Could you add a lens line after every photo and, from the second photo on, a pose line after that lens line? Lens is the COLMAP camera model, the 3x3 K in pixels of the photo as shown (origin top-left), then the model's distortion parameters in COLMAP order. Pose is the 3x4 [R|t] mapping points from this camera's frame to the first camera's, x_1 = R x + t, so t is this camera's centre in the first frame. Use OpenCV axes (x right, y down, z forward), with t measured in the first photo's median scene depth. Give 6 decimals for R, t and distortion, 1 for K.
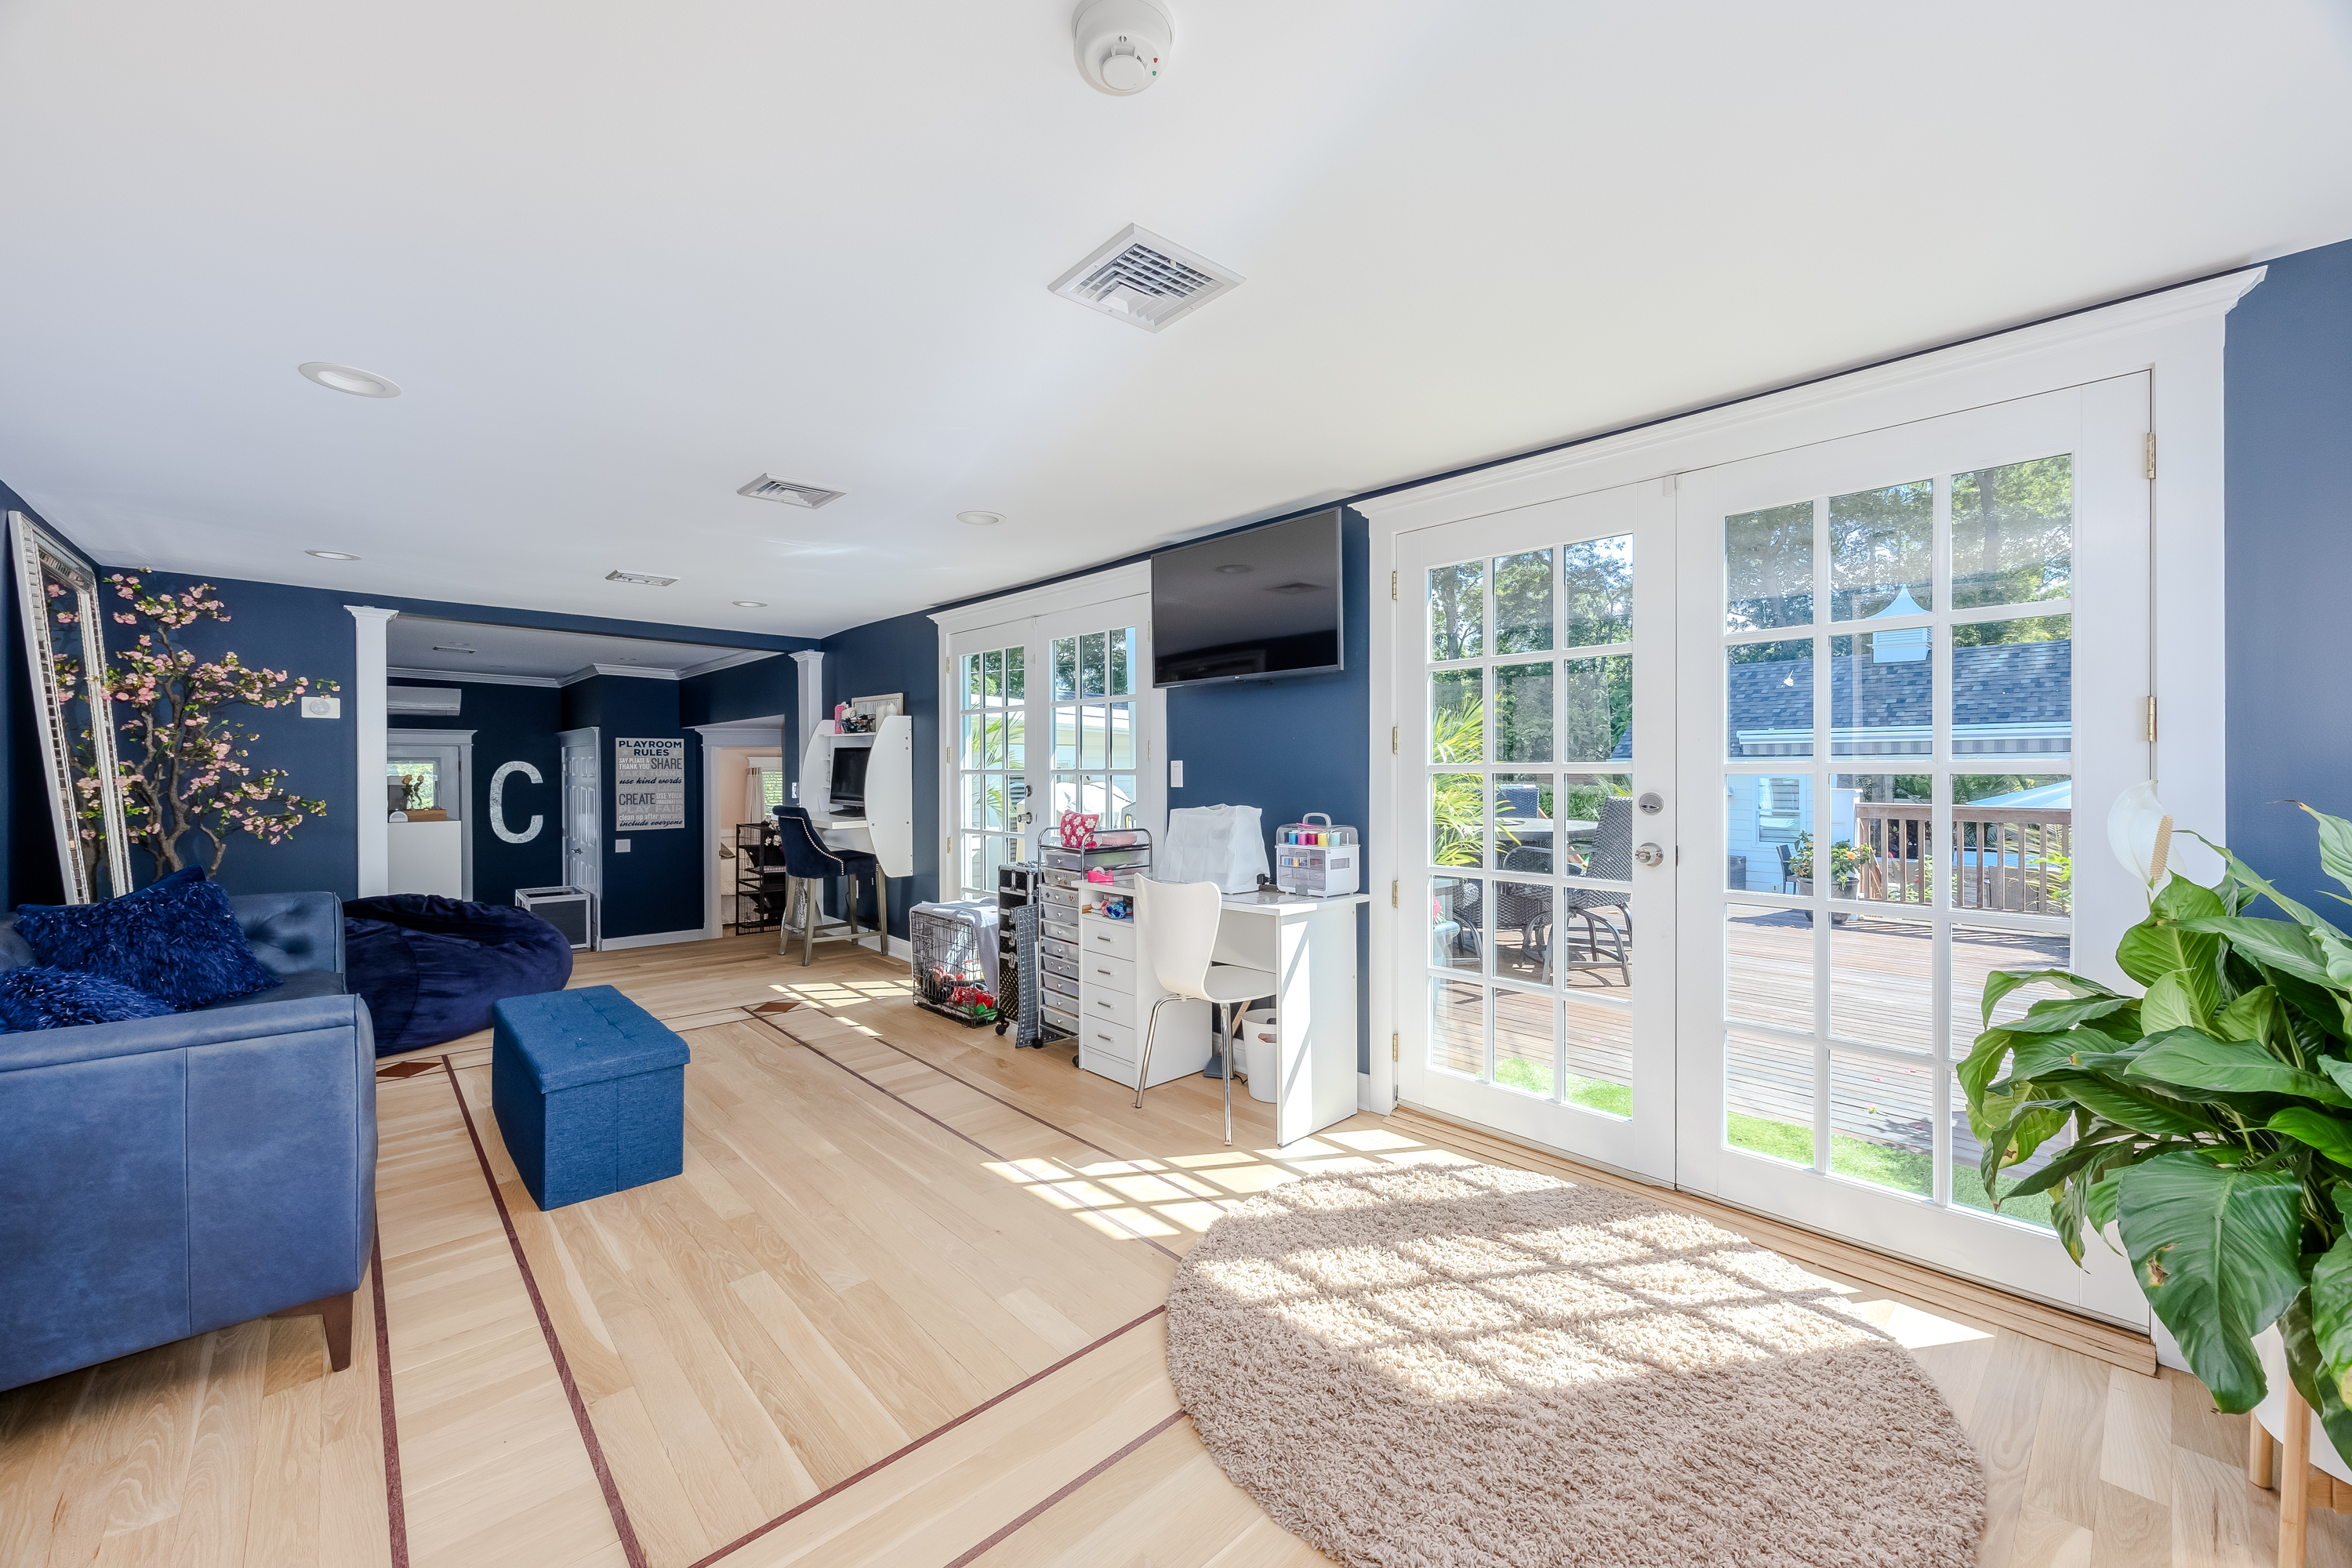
lens RADIAL K [[926.4, 0, 1182.9], [0, 926.4, 778.8], [0, 0, 1]] dist [-0.001845, -0.000201]
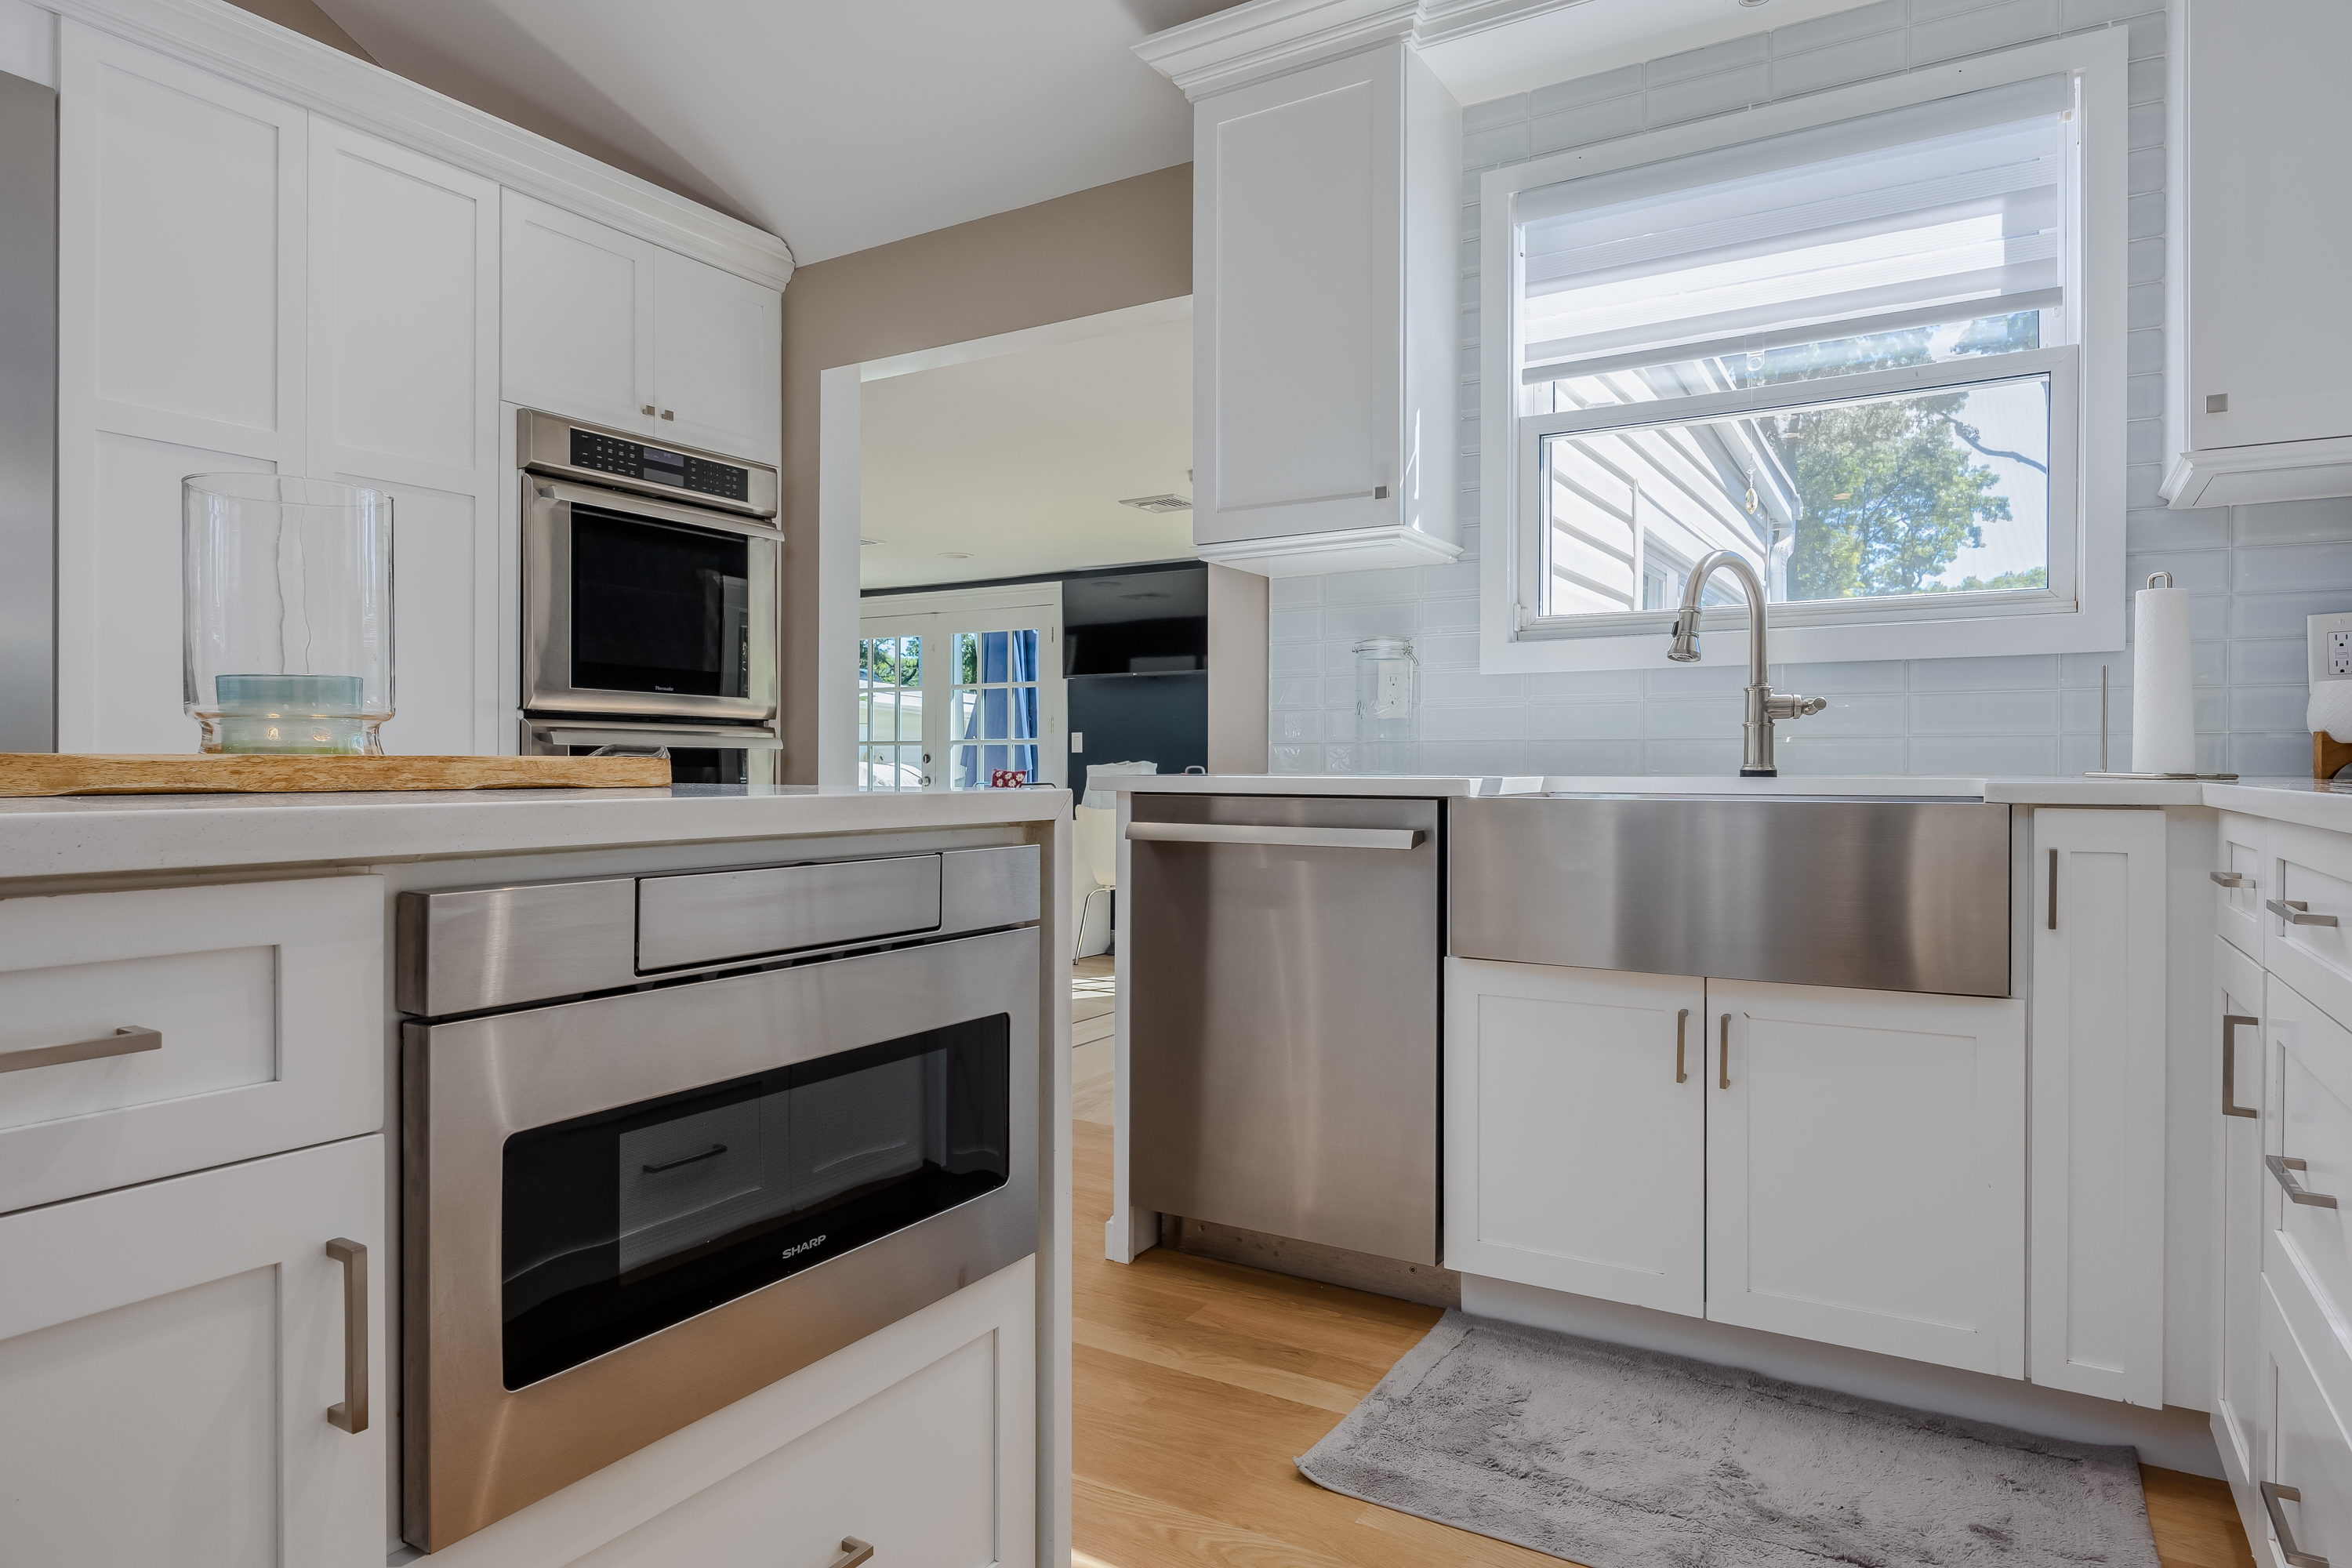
lens RADIAL K [[1374.1, 0, 1178.9], [0, 1374.1, 783.1], [0, 0, 1]] dist [-0.004791, -0.006367]
pose [[0.968802, 0.017392, 0.247226, -0.379139], [-0.016558, 0.999848, -0.005455, 0.066845], [-0.247283, 0.001191, 0.968942, -1.024756]]
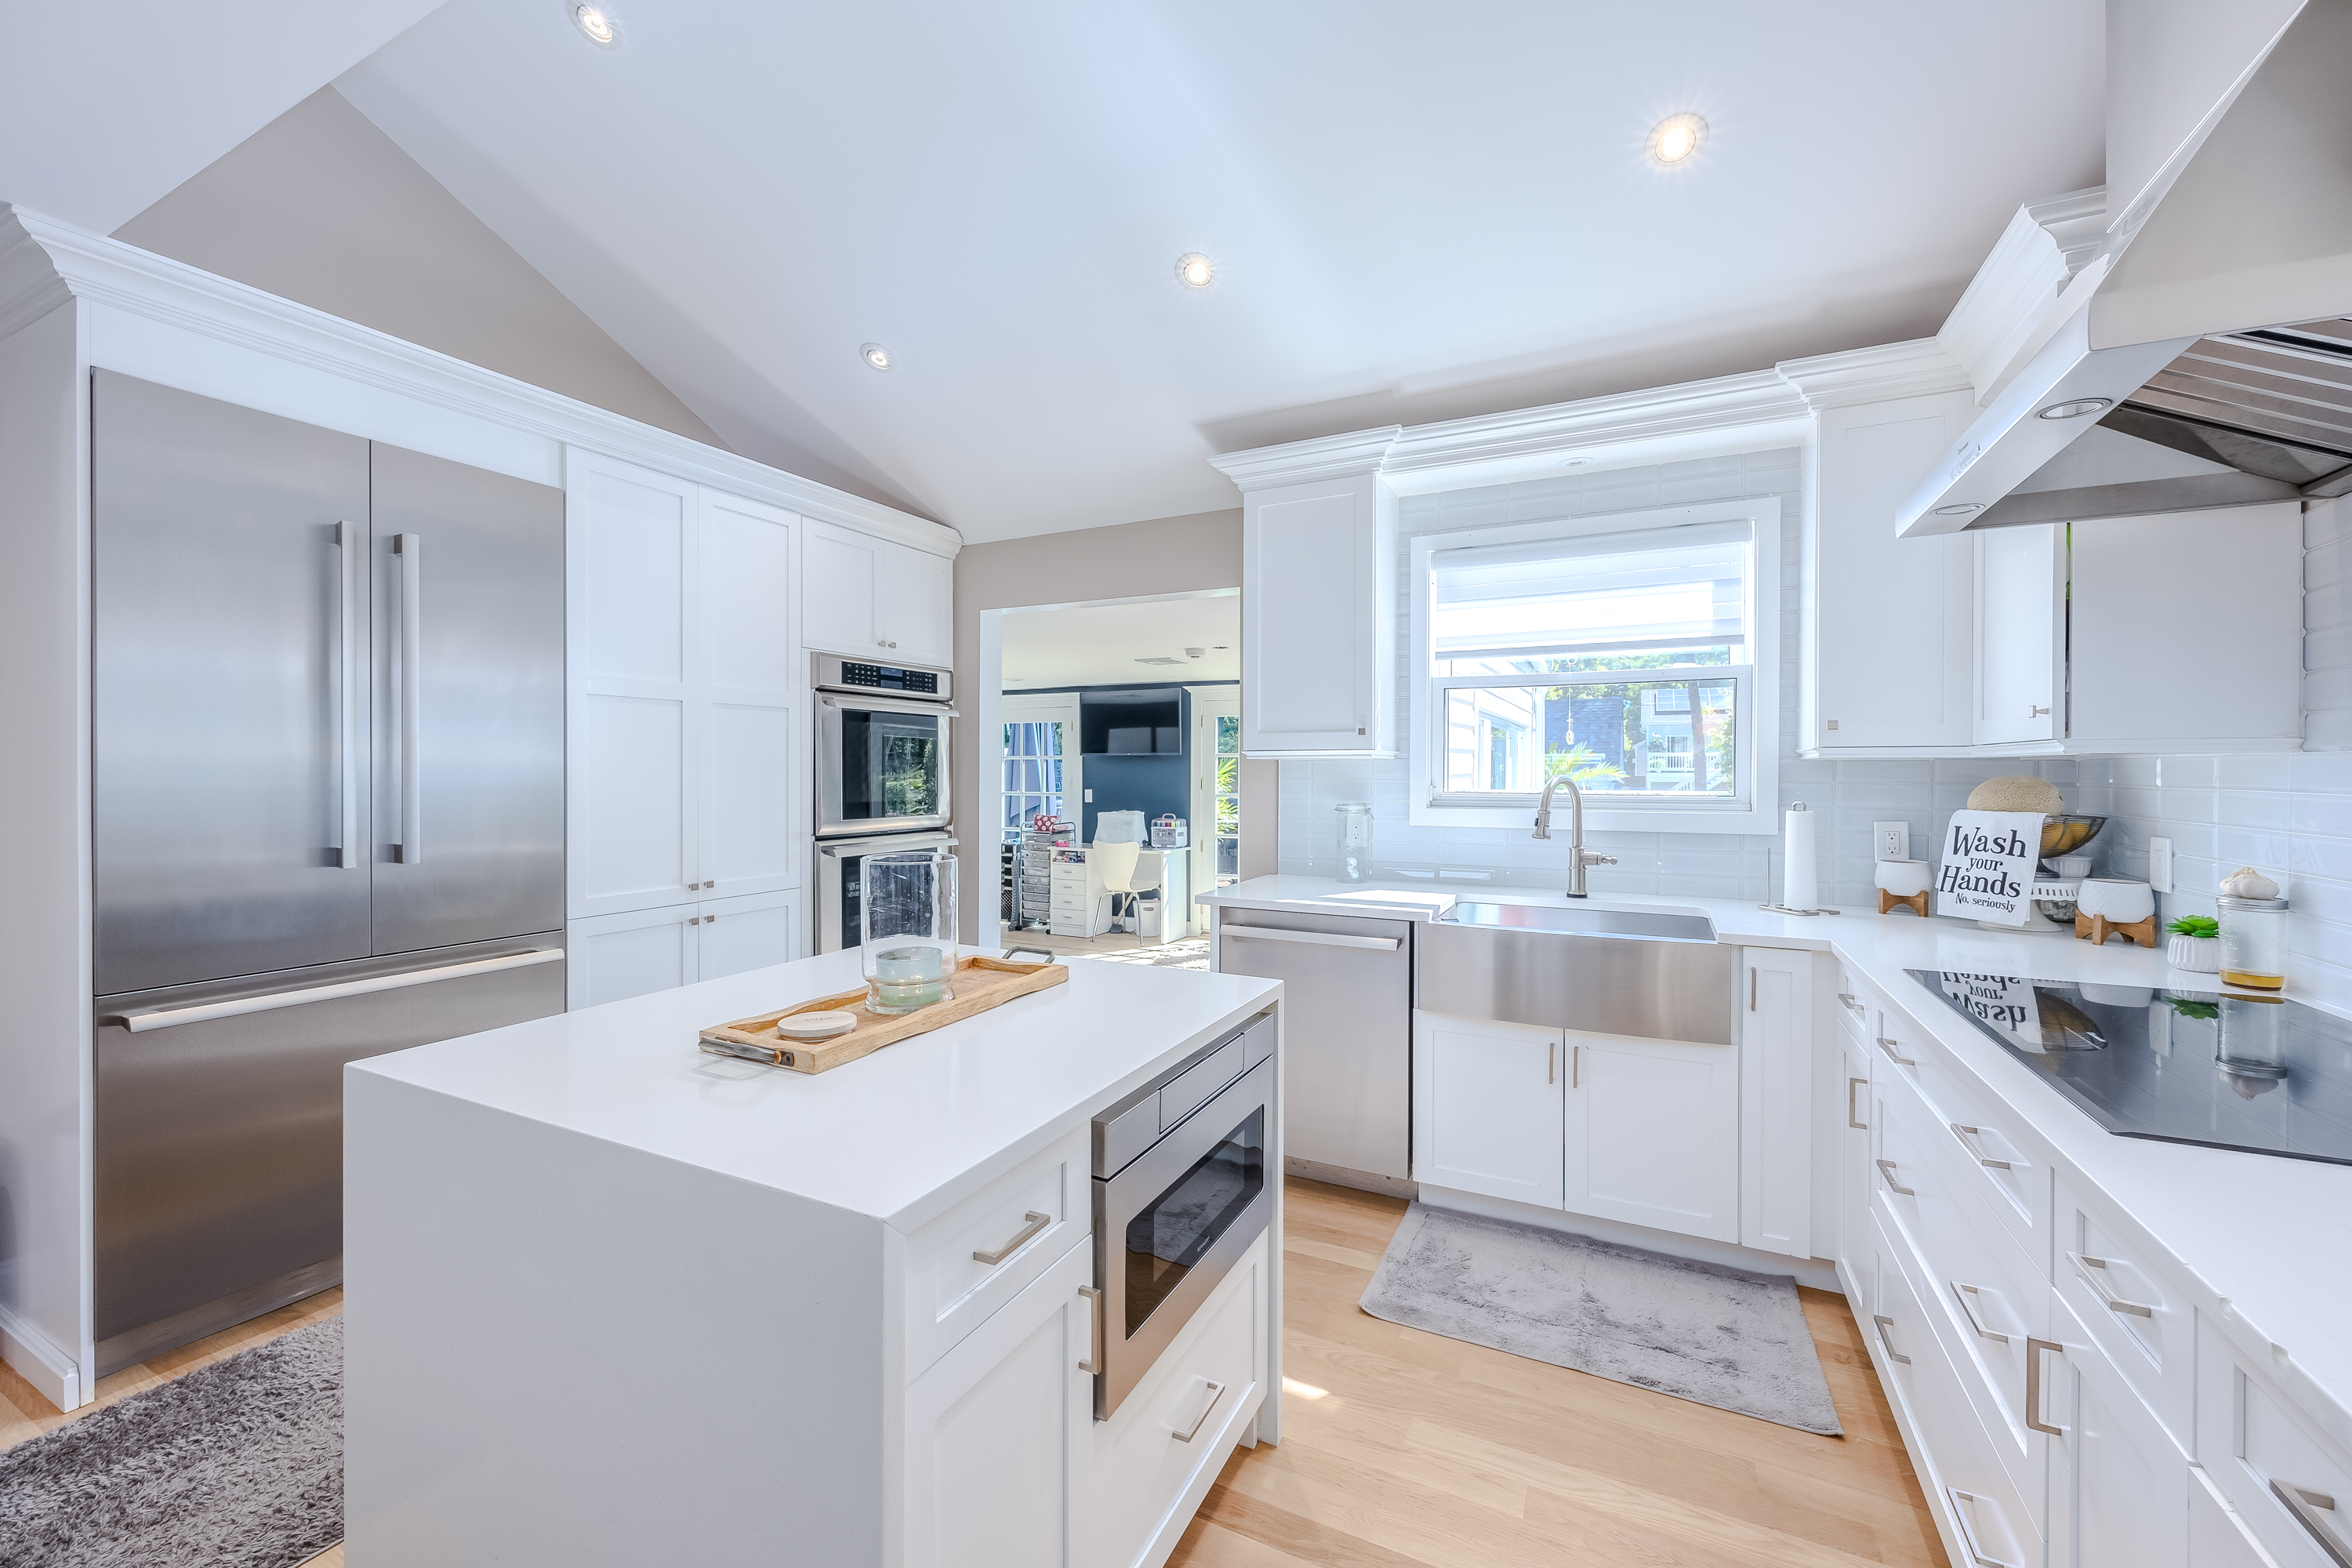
lens RADIAL K [[926.4, 0, 1170.7], [0, 926.4, 790.1], [0, 0, 1]] dist [-0.001845, -0.000201]
pose [[0.949590, 0.004857, 0.313456, -0.516053], [-0.006283, 0.999974, 0.003538, -0.028294], [-0.313430, -0.005329, 0.949596, -1.094698]]
